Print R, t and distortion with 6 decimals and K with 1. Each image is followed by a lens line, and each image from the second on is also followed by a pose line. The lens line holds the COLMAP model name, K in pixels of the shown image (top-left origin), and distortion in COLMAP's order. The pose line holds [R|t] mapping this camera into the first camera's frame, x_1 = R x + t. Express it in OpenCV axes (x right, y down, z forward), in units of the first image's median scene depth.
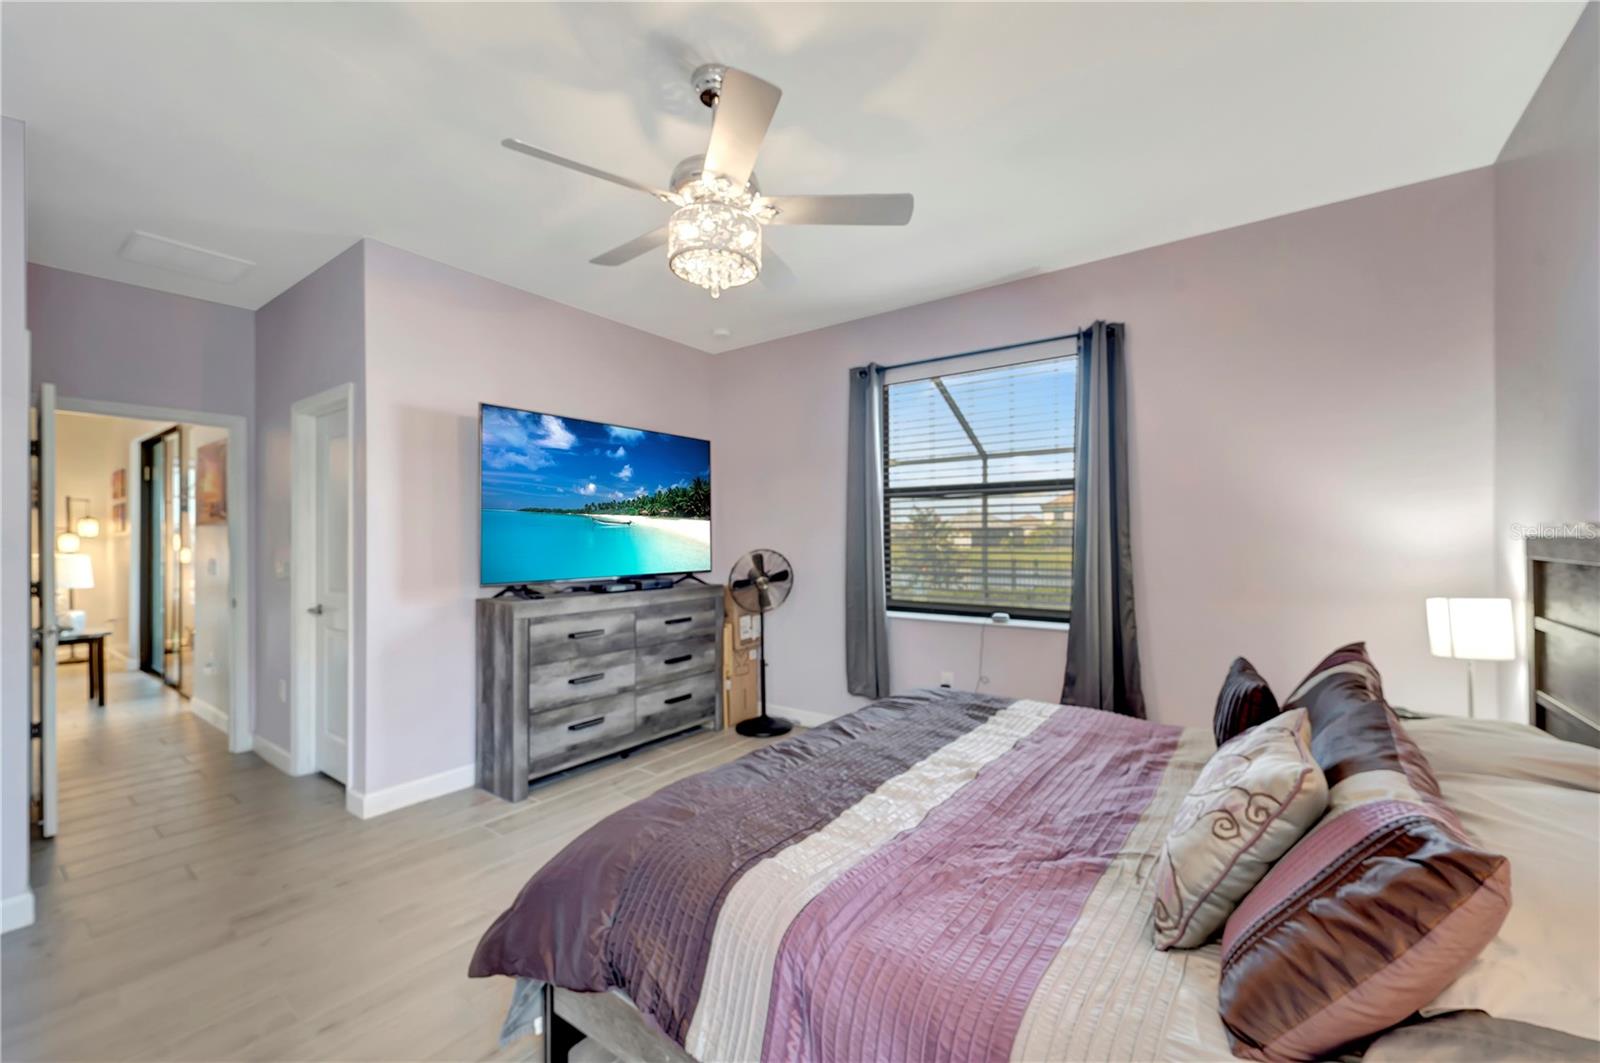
lens RADIAL K [[646.6, 0, 800.7], [0, 646.6, 523.2], [0, 0, 1]] dist [0.002806, -0.000653]
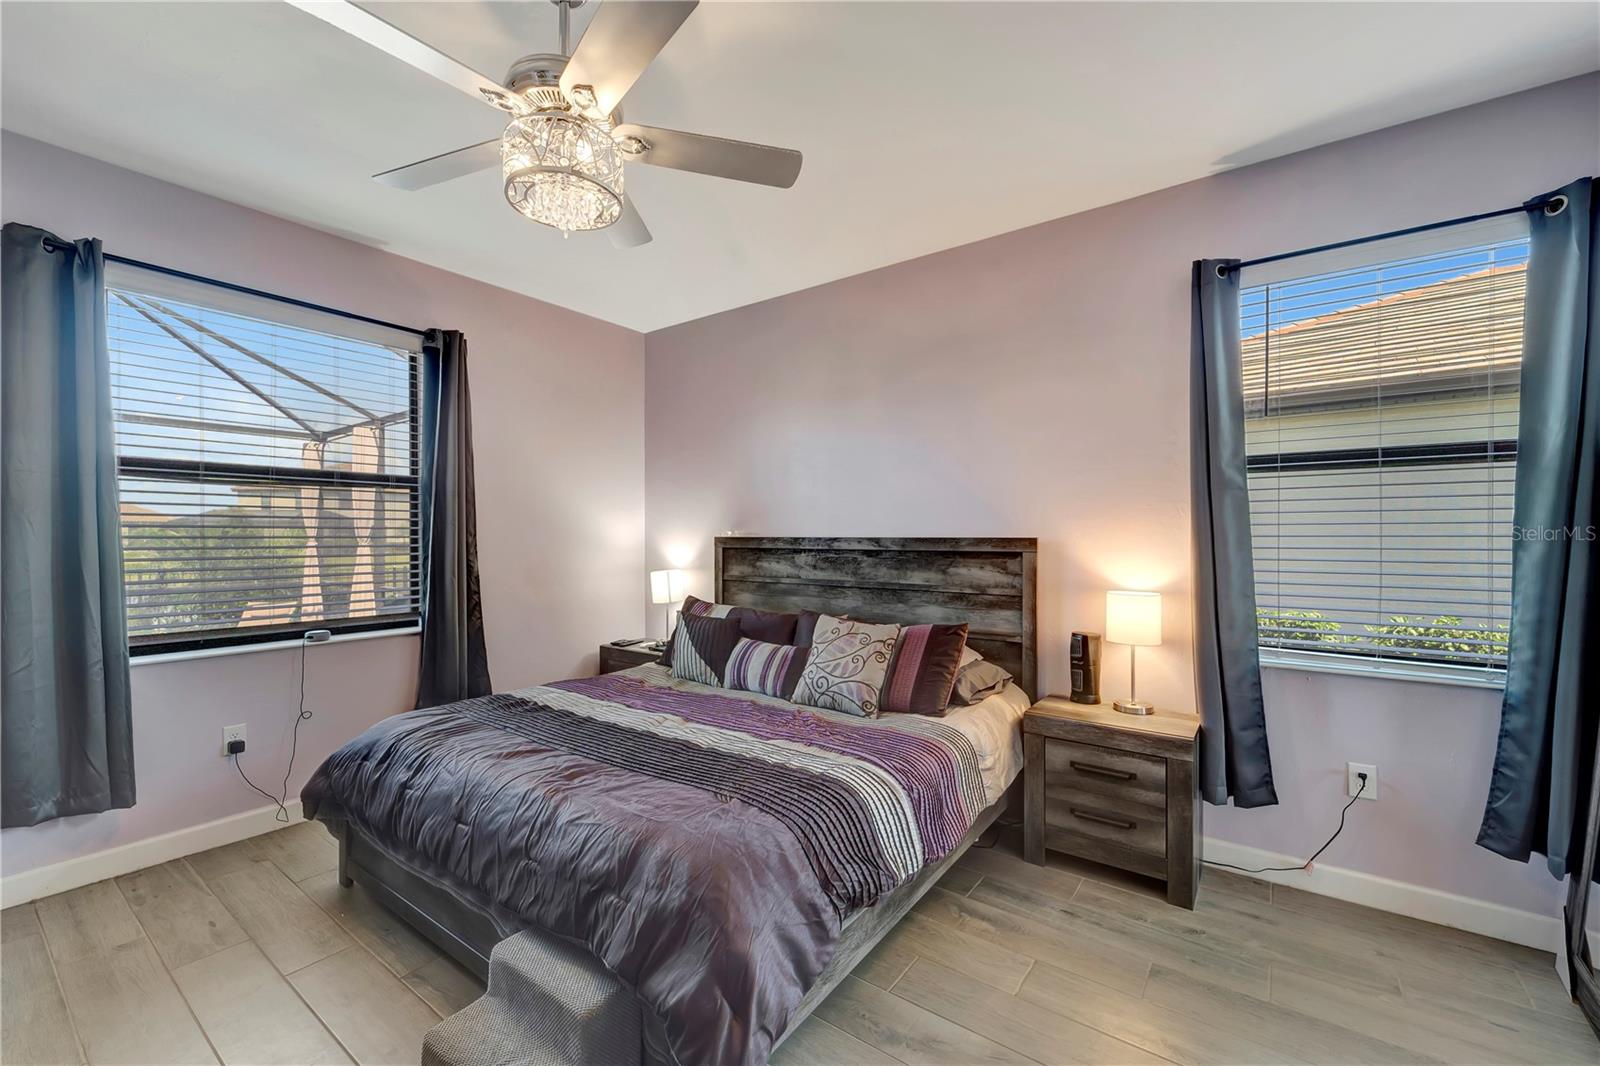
lens RADIAL K [[660.4, 0, 792.7], [0, 660.4, 538.5], [0, 0, 1]] dist [0.006150, -0.004310]
pose [[0.007128, -0.004890, 0.999963, -0.684211], [-0.019582, 0.999796, 0.005028, 0.009198], [-0.999783, -0.019617, 0.007031, 0.506012]]
